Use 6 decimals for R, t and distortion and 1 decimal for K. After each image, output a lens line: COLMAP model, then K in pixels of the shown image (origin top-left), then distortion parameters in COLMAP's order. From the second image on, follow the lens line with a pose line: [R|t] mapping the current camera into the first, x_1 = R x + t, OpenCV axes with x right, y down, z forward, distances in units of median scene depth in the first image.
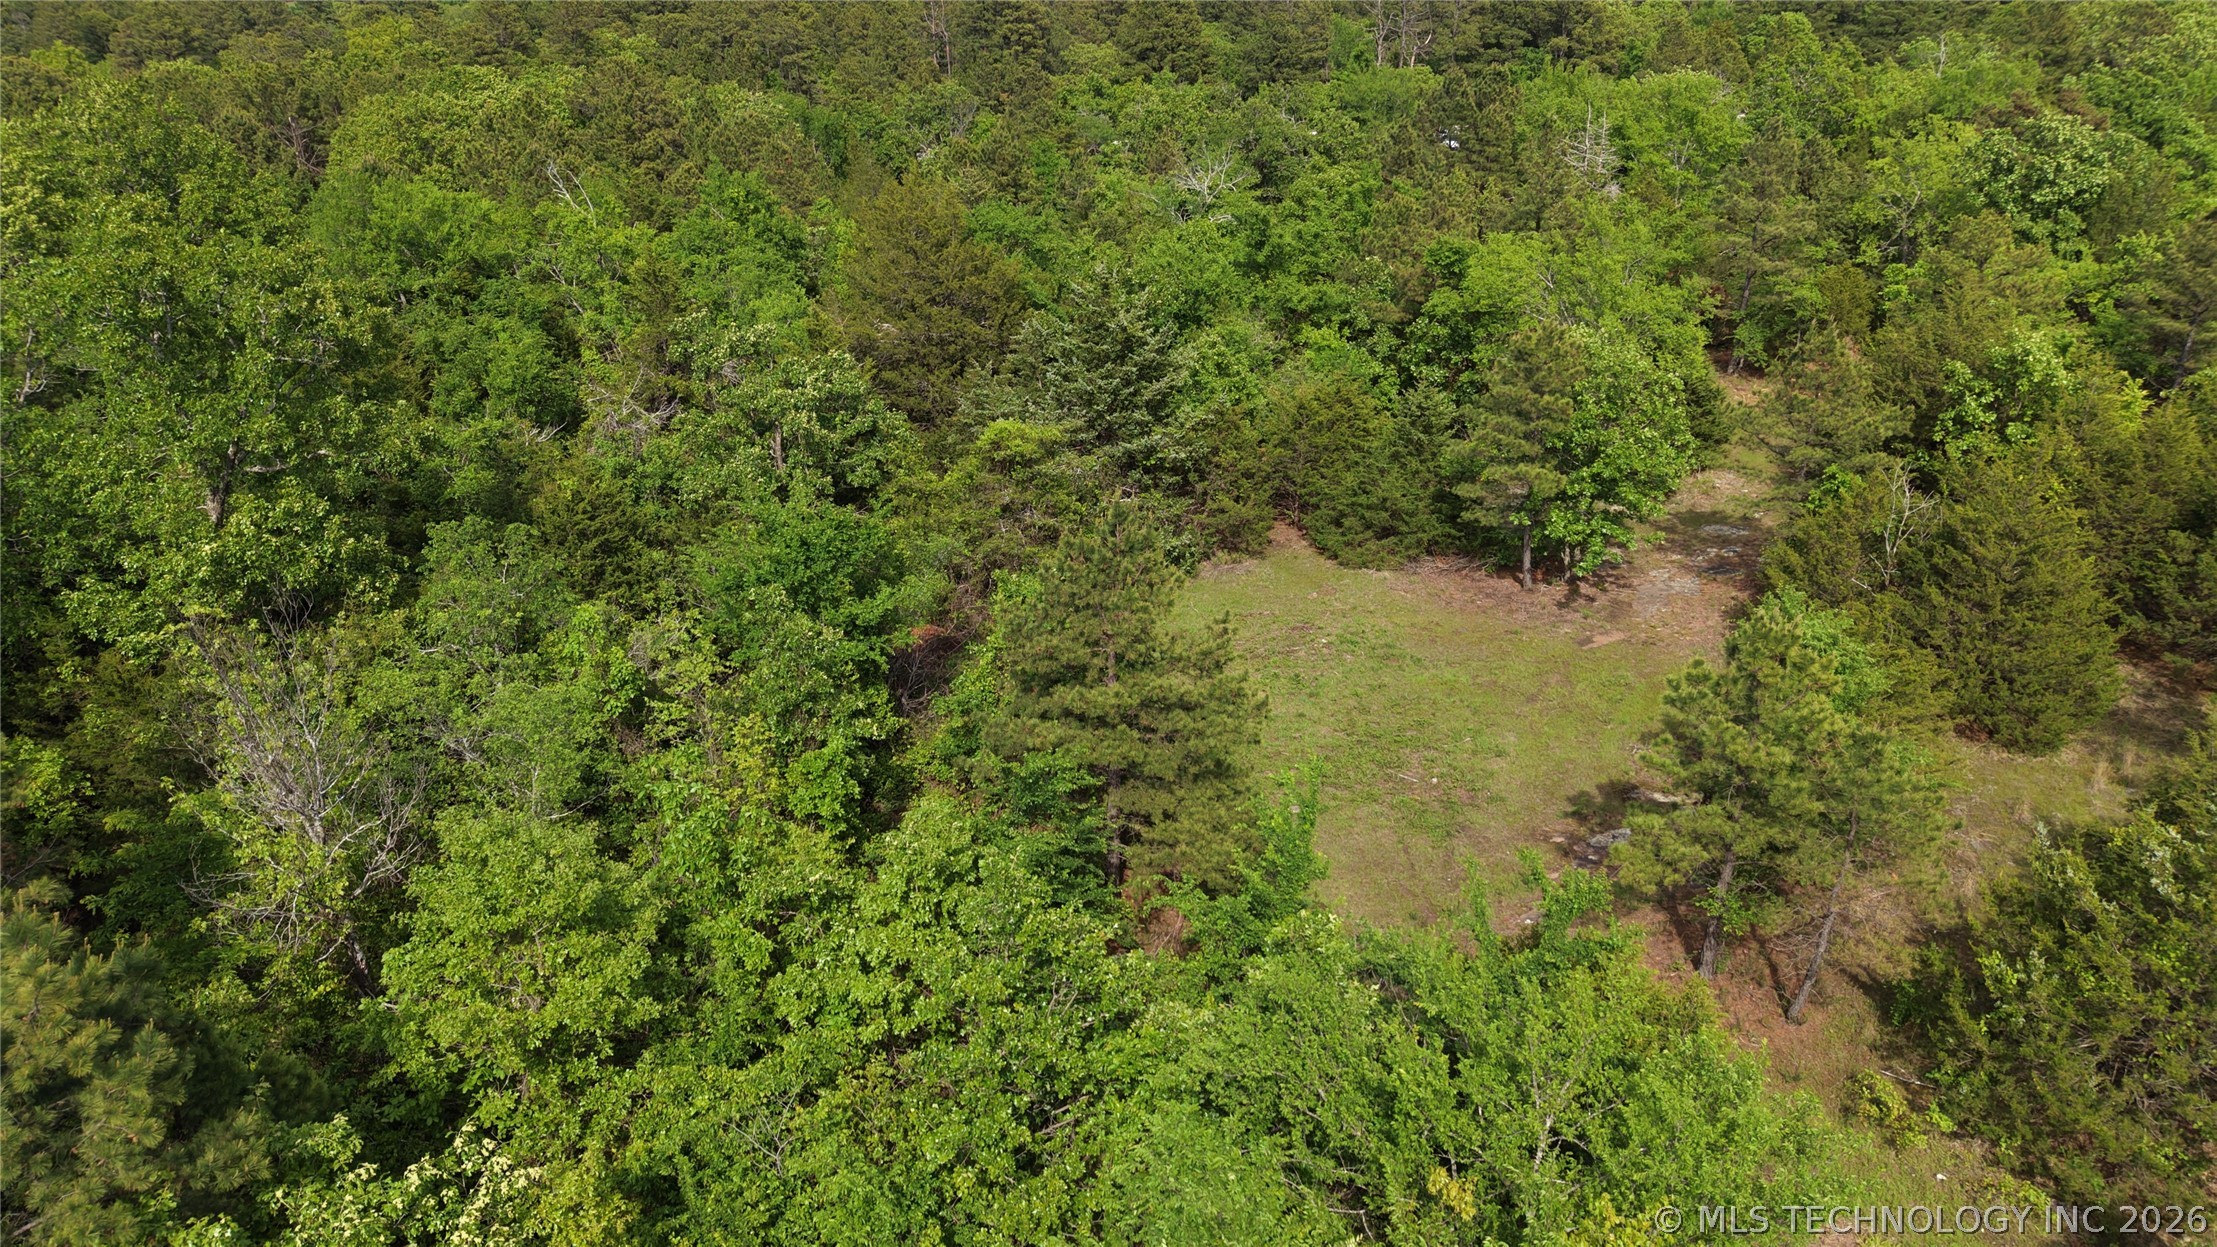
lens RADIAL K [[1233.0, 0, 1104.6], [0, 1233.0, 626.7], [0, 0, 1]] dist [0.004808, 0.000217]
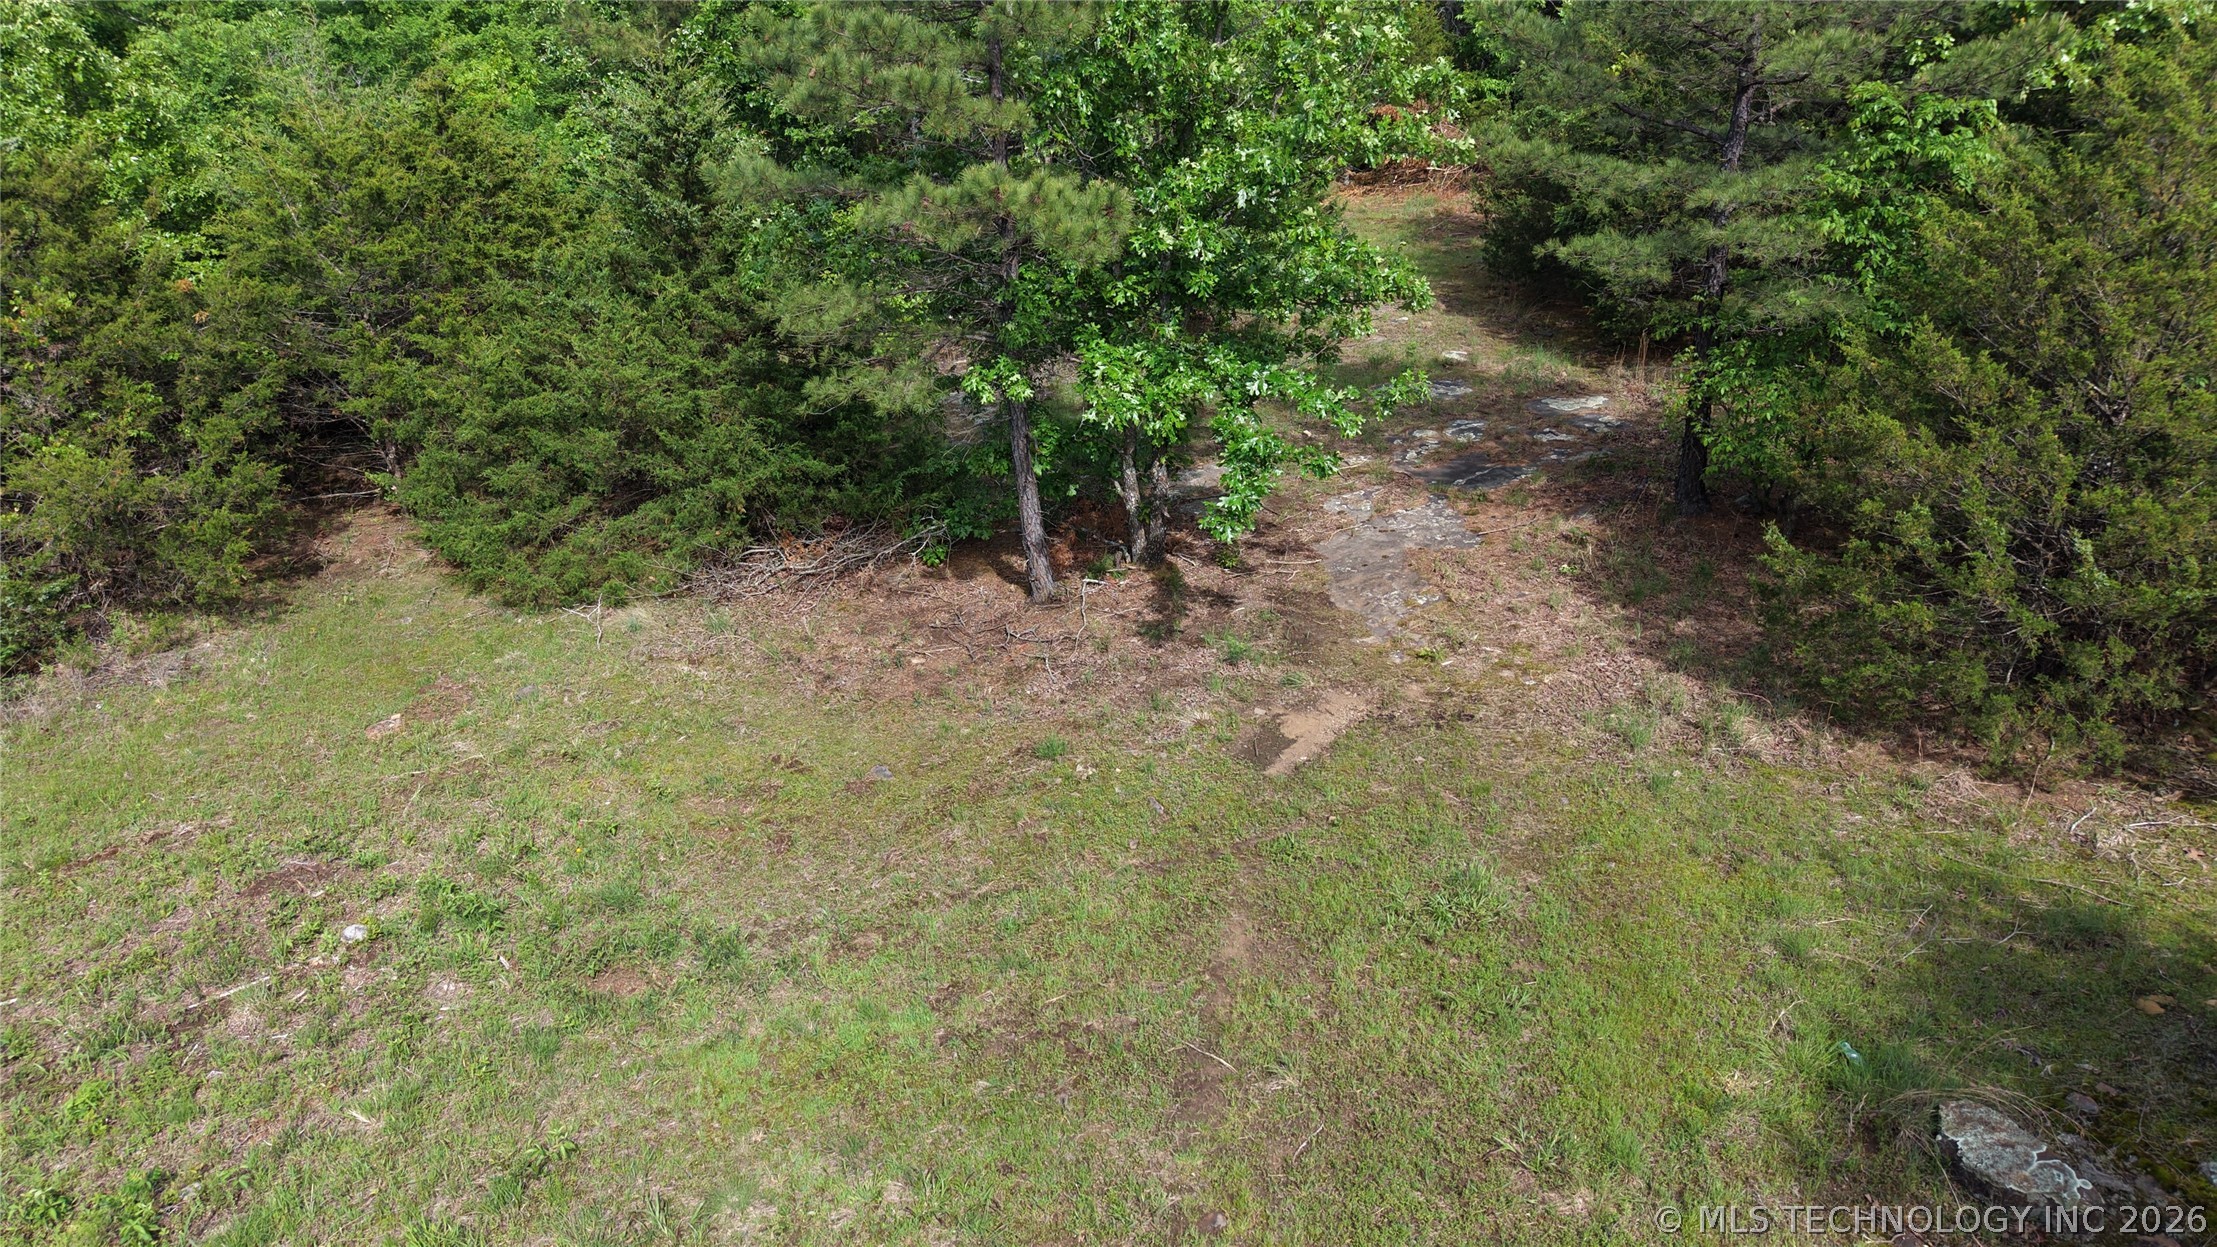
lens RADIAL K [[1233.0, 0, 1106.2], [0, 1233.0, 626.7], [0, 0, 1]] dist [0.004808, 0.000217]
pose [[0.893294, -0.167096, 0.417259, 0.208800], [0.165351, 0.985398, 0.040619, -0.033041], [-0.417953, 0.032709, 0.907879, 0.667046]]
